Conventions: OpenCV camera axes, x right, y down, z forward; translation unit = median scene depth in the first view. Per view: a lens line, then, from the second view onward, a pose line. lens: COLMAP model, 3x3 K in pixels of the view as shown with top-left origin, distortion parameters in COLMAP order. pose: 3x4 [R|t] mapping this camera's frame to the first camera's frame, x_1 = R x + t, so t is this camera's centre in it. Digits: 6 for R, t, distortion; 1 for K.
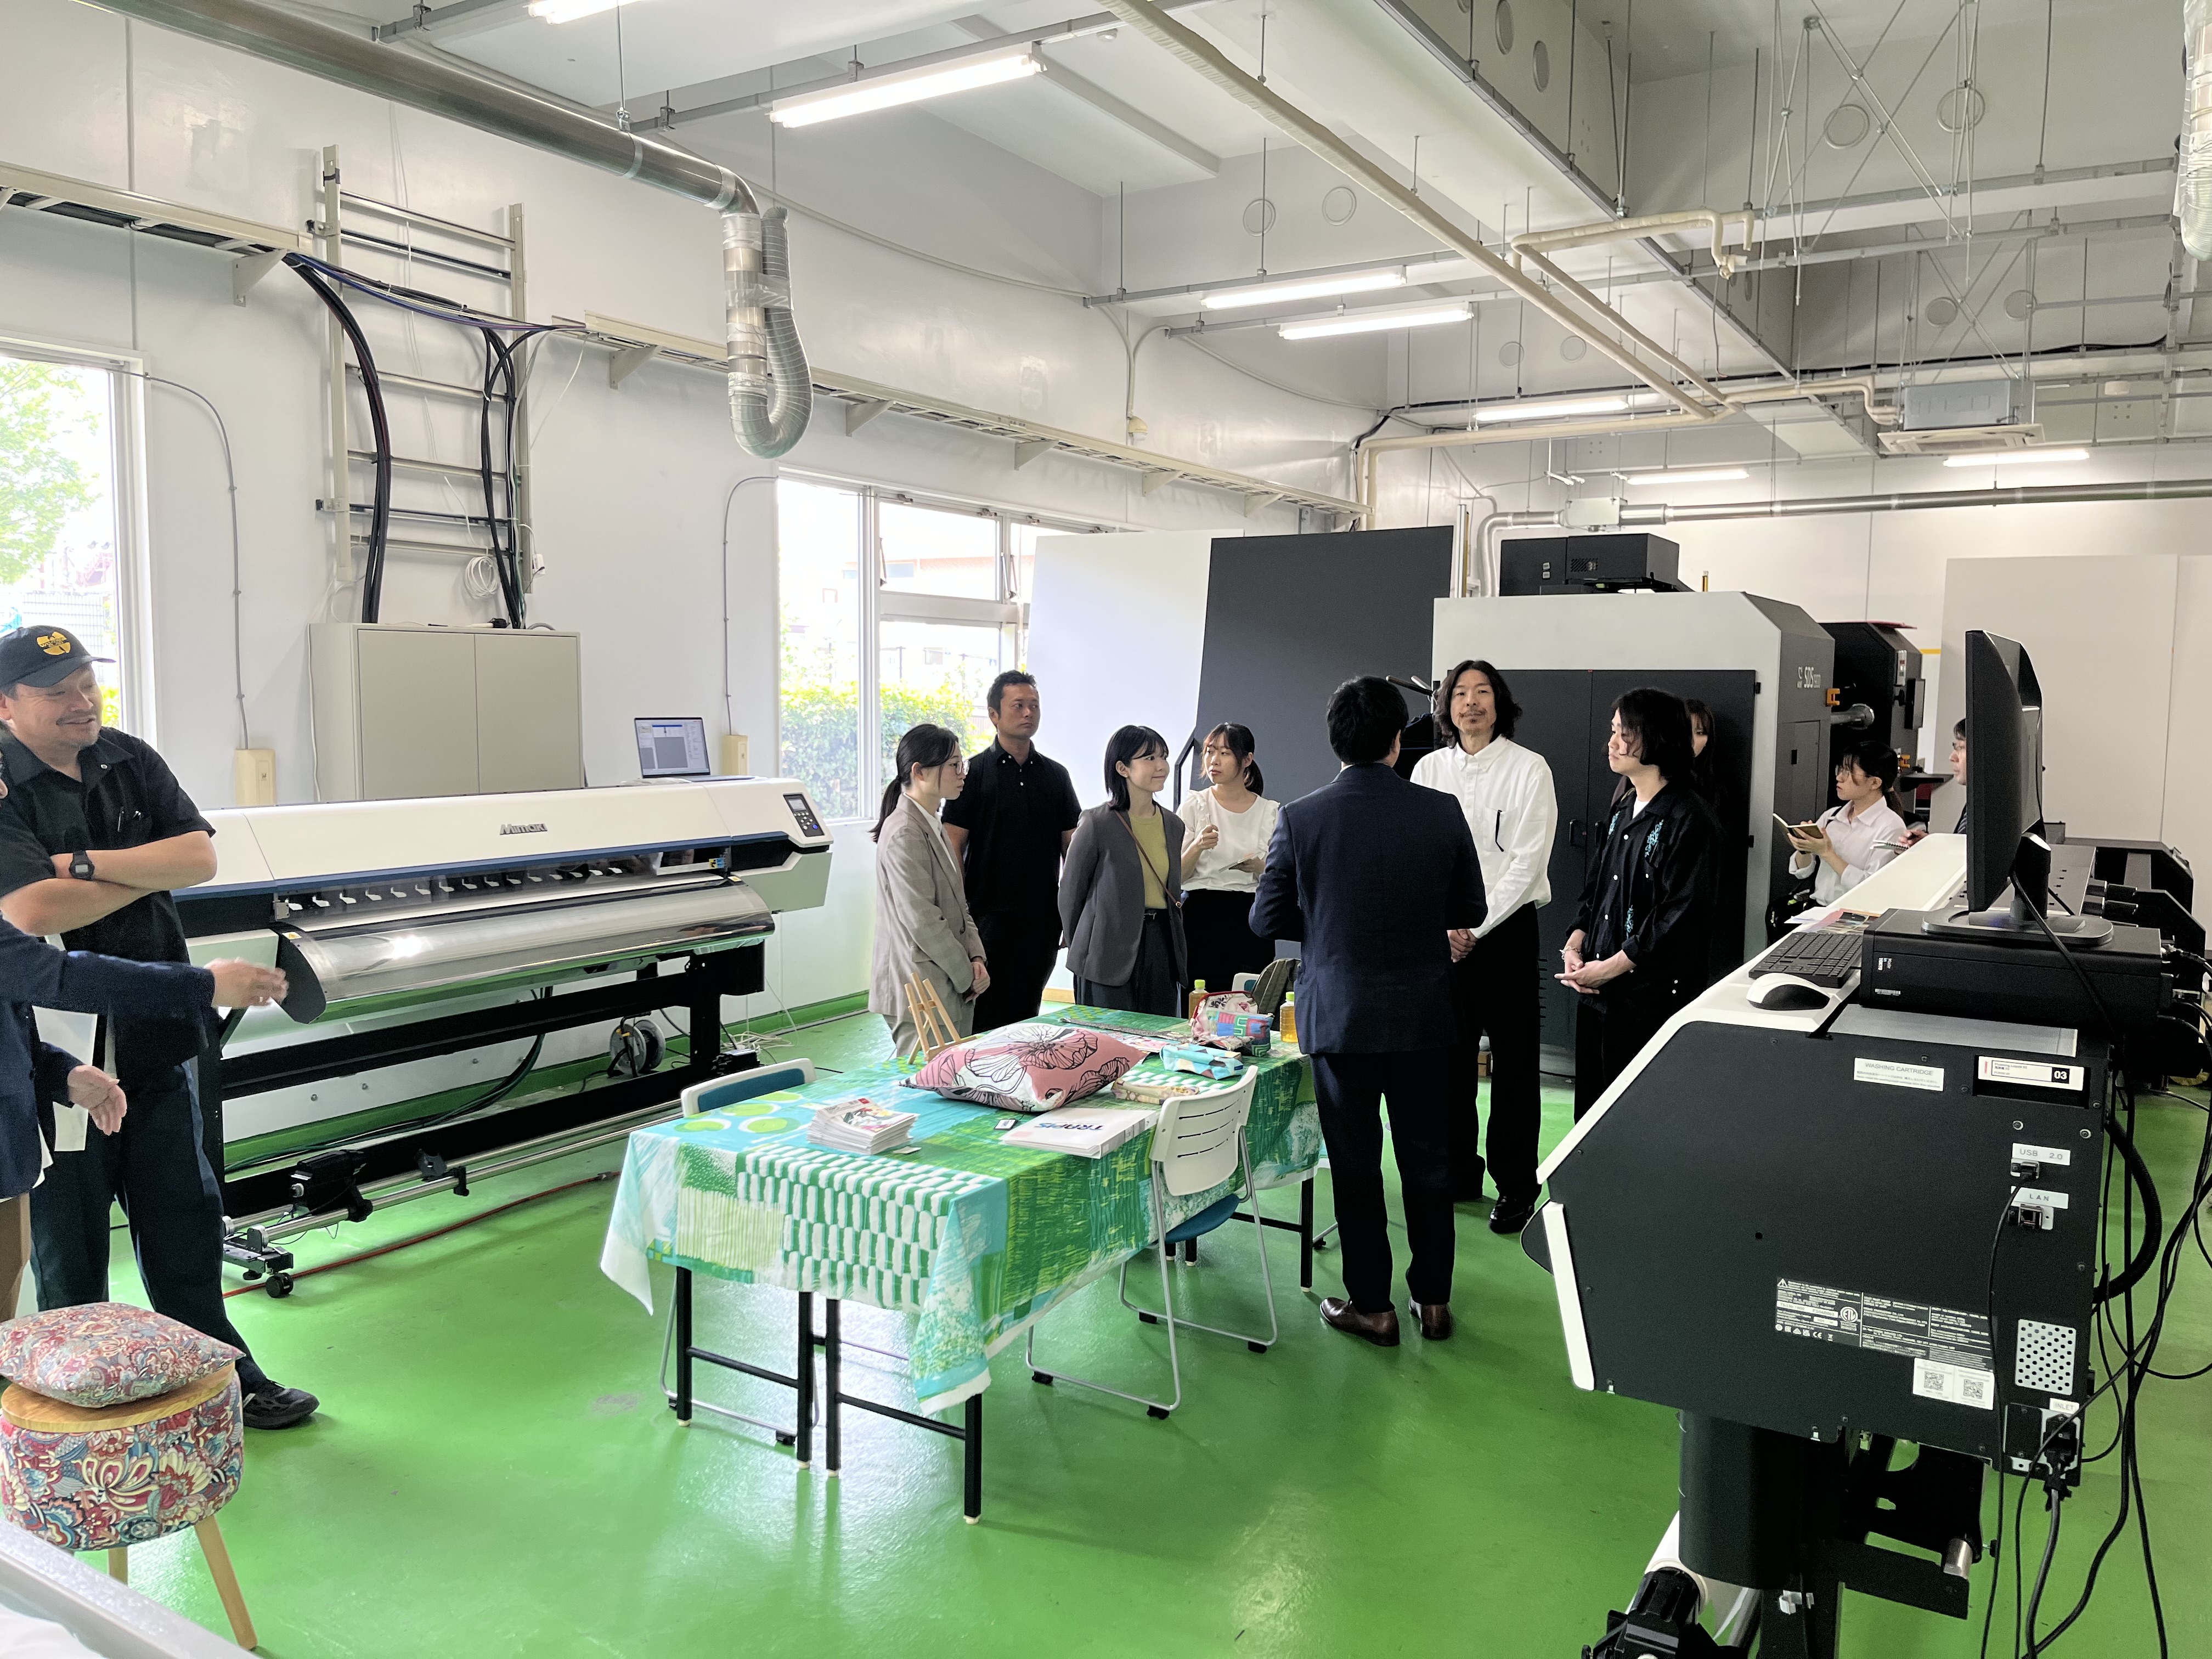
lens RADIAL K [[1679.8, 0, 1106.0], [0, 1679.8, 829.5], [0, 0, 1]] dist [0.059346, -0.082634]
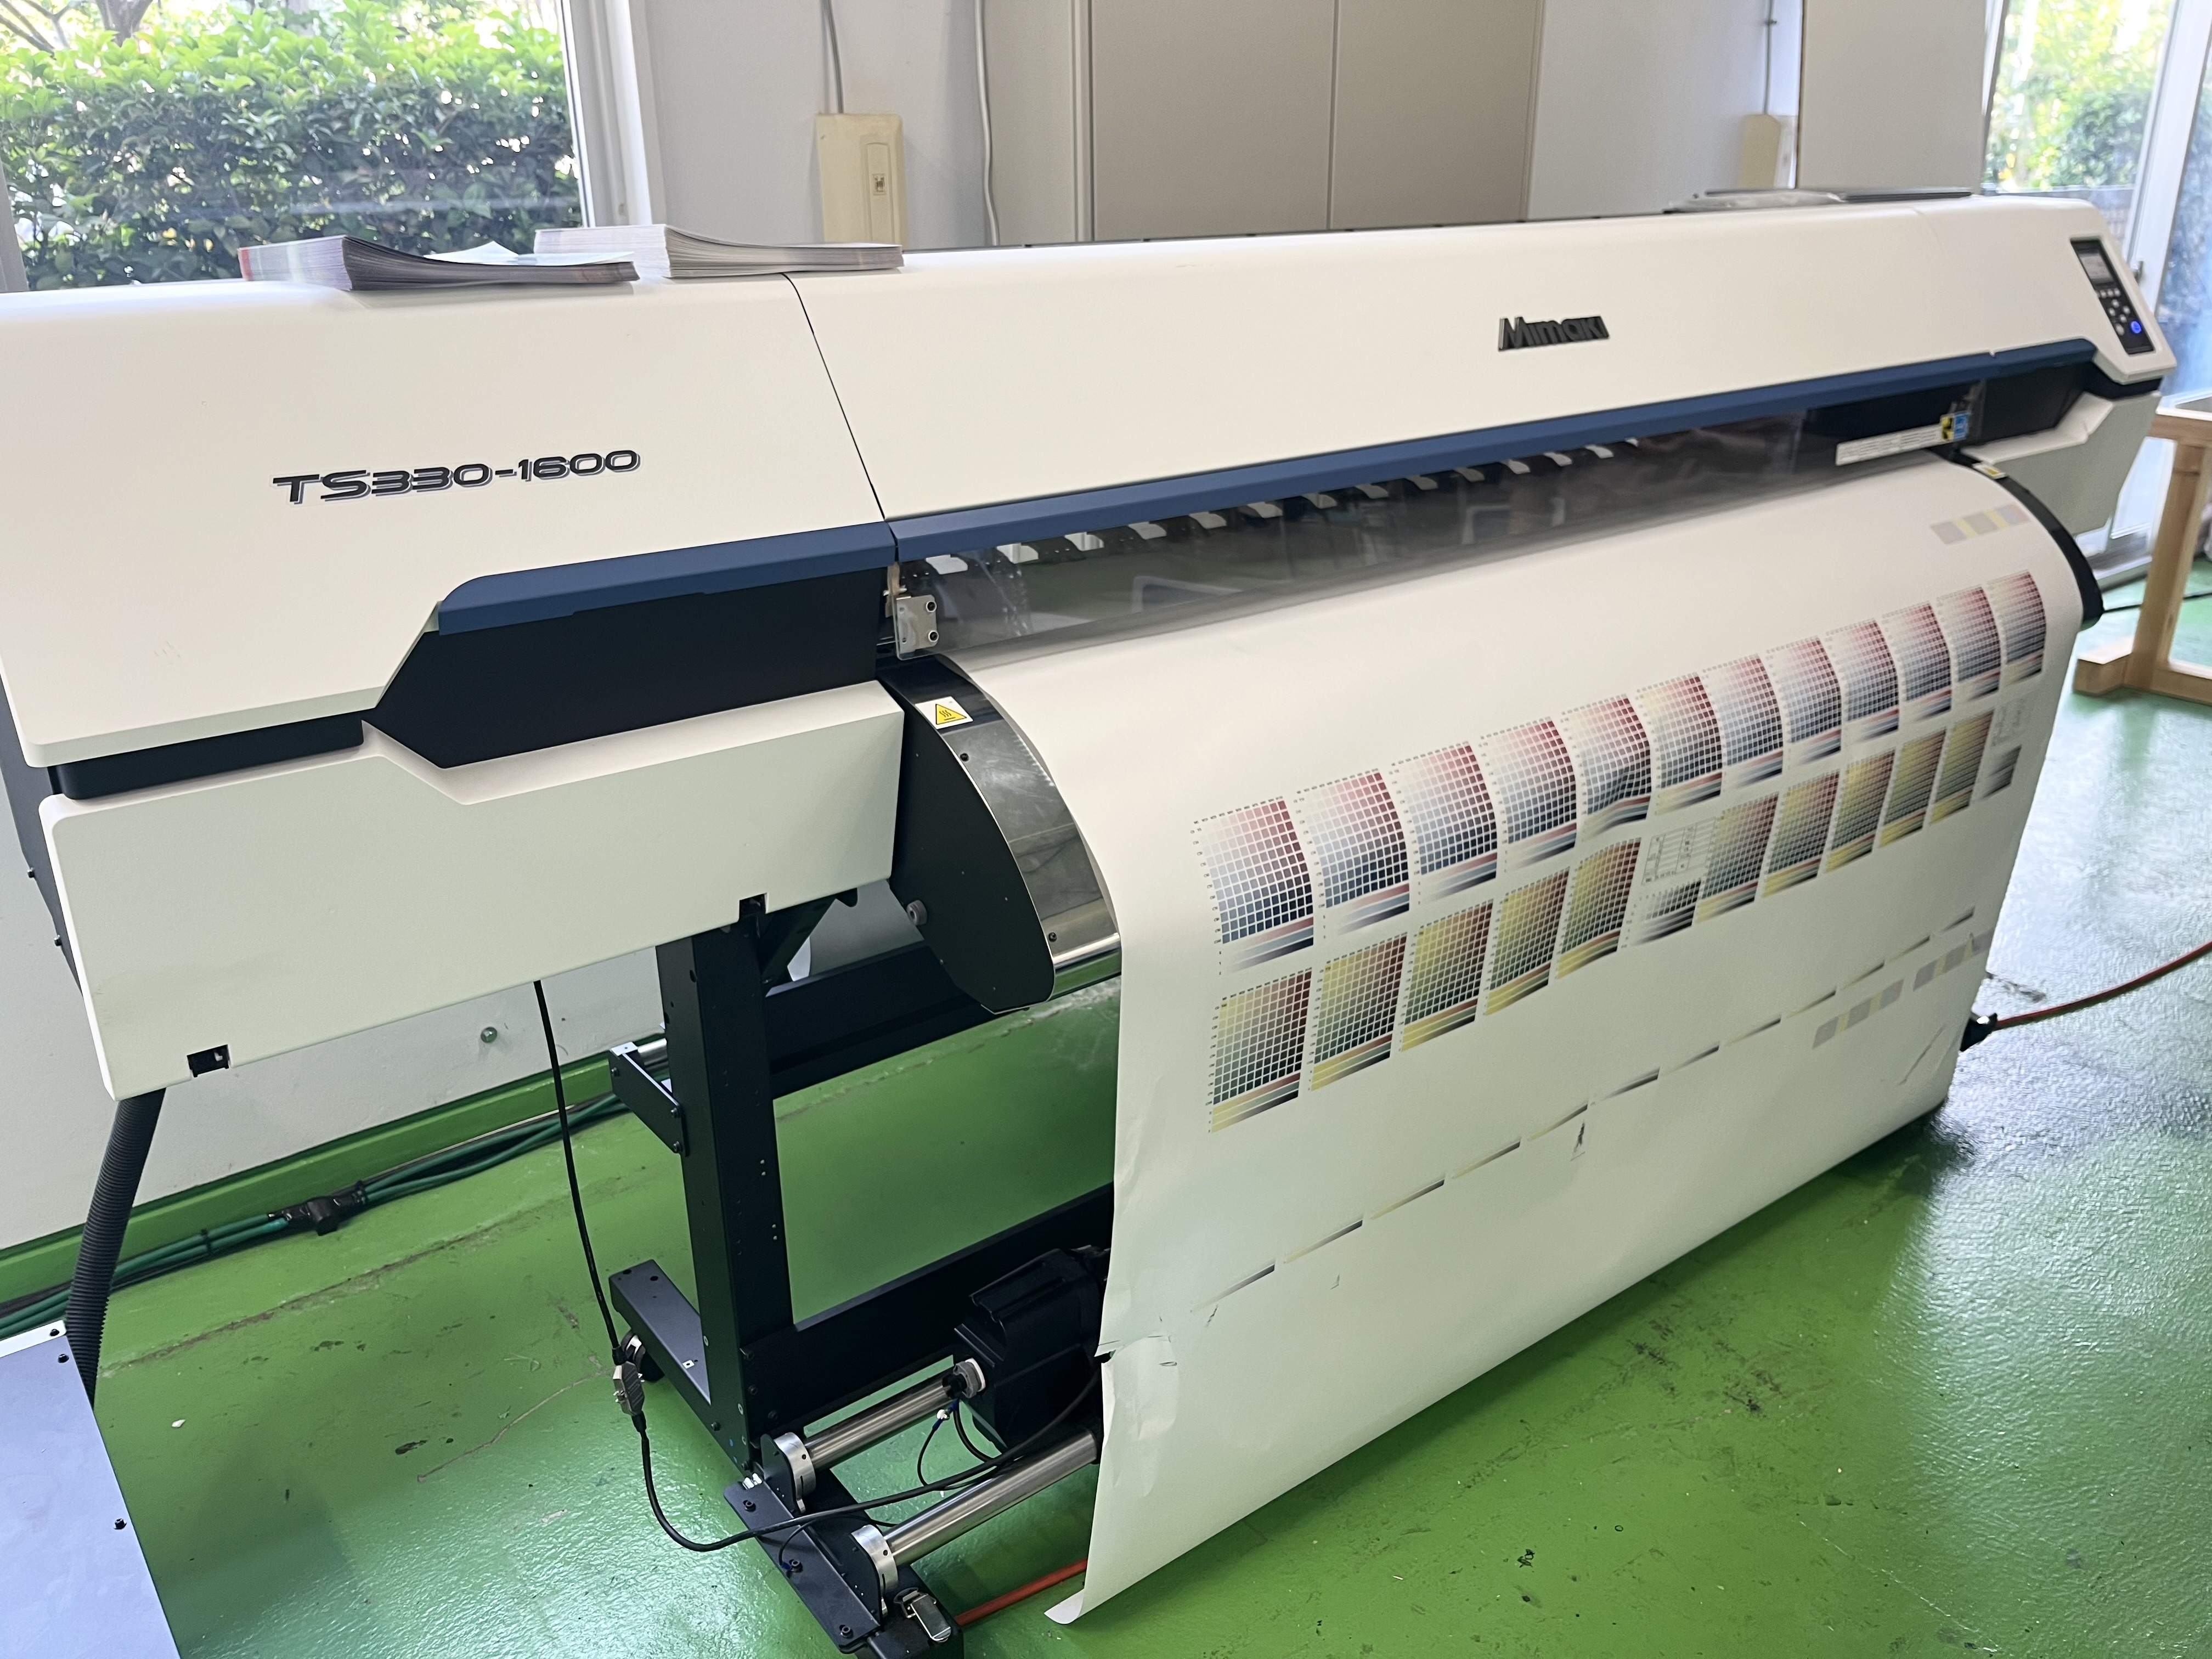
lens RADIAL K [[1679.8, 0, 1106.0], [0, 1679.8, 829.5], [0, 0, 1]] dist [0.059346, -0.082634]
pose [[0.935553, 0.115354, -0.333819, -0.295307], [-0.012955, 0.955732, 0.293953, -0.003437], [0.352950, -0.270683, 0.895632, 0.619802]]
